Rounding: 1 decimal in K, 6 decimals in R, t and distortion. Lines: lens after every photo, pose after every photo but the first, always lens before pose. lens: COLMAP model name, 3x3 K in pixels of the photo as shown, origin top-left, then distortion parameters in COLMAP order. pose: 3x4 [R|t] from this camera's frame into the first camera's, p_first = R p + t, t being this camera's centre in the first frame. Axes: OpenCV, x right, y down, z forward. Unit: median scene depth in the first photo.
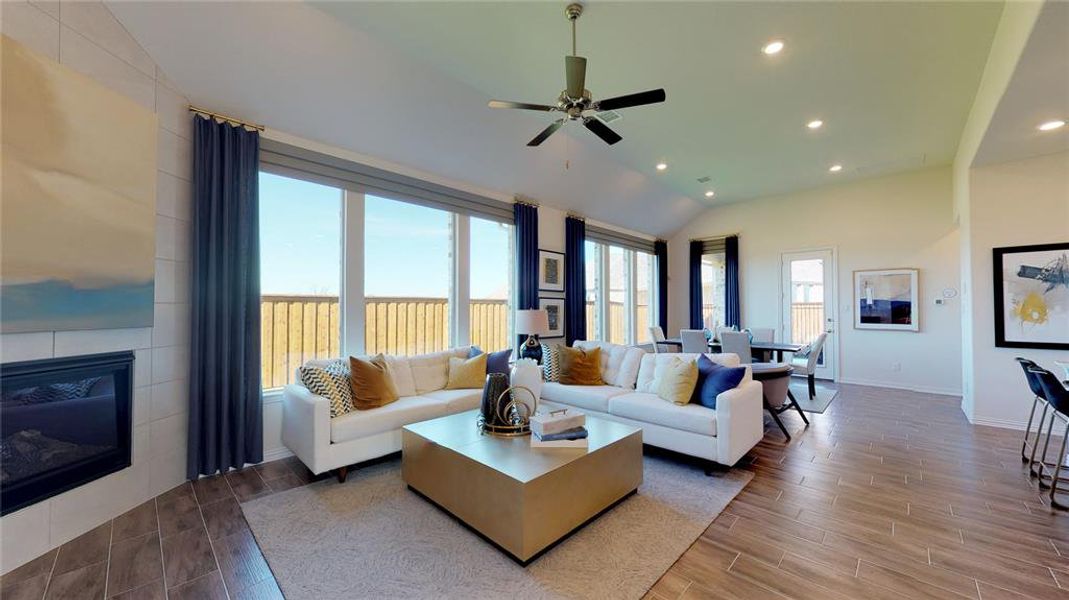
lens RADIAL K [[400.8, 0, 504.3], [0, 400.8, 299.4], [0, 0, 1]] dist [0.000759, -0.000027]
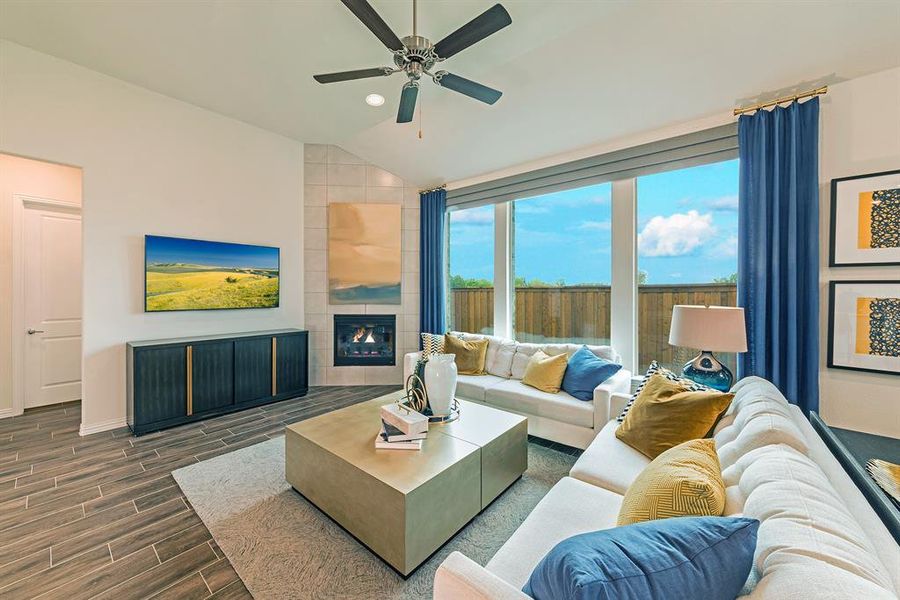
lens RADIAL K [[339.1, 0, 421.3], [0, 339.1, 297.7], [0, 0, 1]] dist [-0.009331, -0.000081]
pose [[0.058504, 0.013729, -0.998193, 0.456817], [0.013307, 0.999806, 0.014531, 0.003169], [0.998199, -0.014134, 0.058309, 0.487088]]
